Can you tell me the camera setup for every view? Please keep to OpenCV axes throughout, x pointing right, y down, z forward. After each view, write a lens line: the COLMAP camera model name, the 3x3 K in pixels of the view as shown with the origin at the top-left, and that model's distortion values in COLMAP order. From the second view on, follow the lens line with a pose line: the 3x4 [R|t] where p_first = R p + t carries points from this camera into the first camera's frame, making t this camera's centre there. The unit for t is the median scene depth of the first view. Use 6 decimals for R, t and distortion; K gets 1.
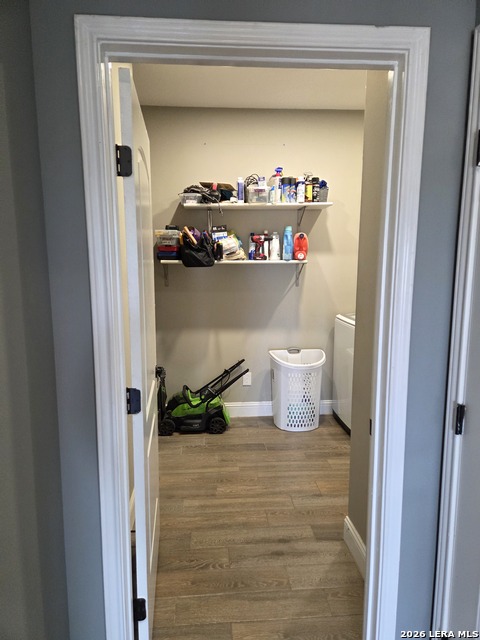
lens RADIAL K [[428.3, 0, 240.0], [0, 428.3, 320.0], [0, 0, 1]] dist [0.069393, -0.047993]
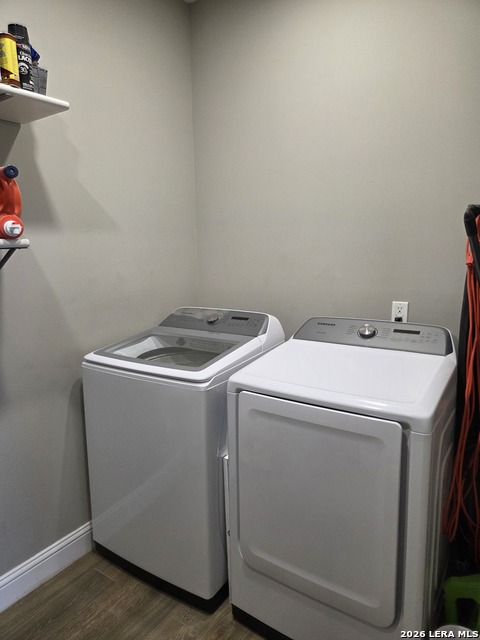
lens RADIAL K [[428.3, 0, 240.0], [0, 428.3, 320.0], [0, 0, 1]] dist [0.069393, -0.047993]
pose [[0.617792, -0.135686, 0.774547, -0.042756], [0.125212, 0.989407, 0.073454, -0.069165], [-0.776309, 0.051603, 0.628237, 0.592452]]
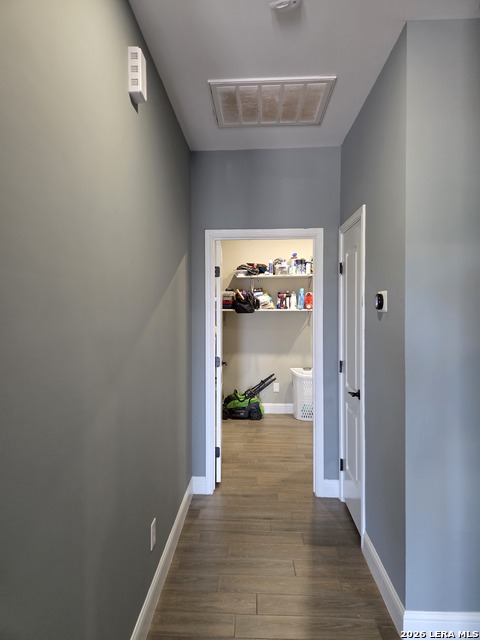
lens RADIAL K [[428.3, 0, 240.0], [0, 428.3, 320.0], [0, 0, 1]] dist [0.069393, -0.047993]
pose [[0.993586, 0.000461, -0.113080, 0.068619], [-0.014148, 0.992642, -0.120259, 0.097564], [0.112193, 0.121088, 0.986281, -0.603157]]
